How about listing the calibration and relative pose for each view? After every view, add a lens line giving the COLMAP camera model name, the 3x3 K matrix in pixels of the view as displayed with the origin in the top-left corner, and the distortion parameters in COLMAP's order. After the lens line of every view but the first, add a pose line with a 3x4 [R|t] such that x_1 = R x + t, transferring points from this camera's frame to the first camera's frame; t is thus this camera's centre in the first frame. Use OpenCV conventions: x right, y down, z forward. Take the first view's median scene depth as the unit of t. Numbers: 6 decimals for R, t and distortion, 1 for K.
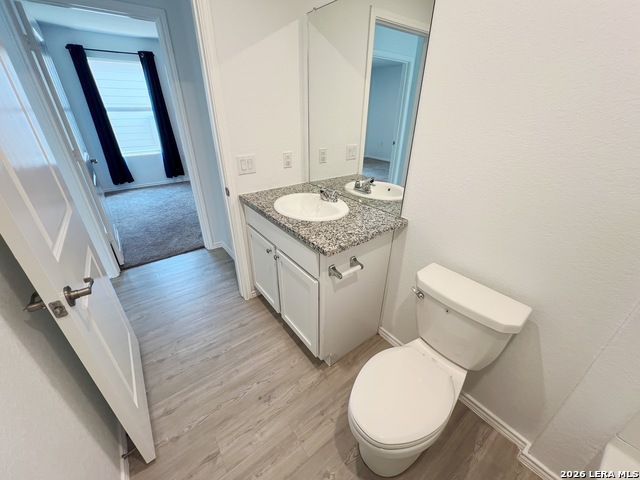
lens RADIAL K [[258.2, 0, 320.0], [0, 258.2, 240.0], [0, 0, 1]] dist [-0.000795, -0.000099]
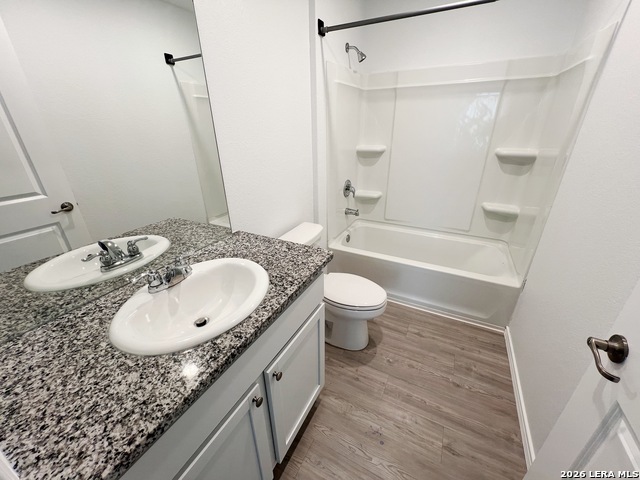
lens RADIAL K [[258.2, 0, 320.0], [0, 258.2, 240.0], [0, 0, 1]] dist [-0.000795, -0.000099]
pose [[-0.431079, -0.368529, 0.823625, -0.638175], [0.424033, 0.722980, 0.545432, -0.470680], [-0.796471, 0.584369, -0.155393, 0.947132]]
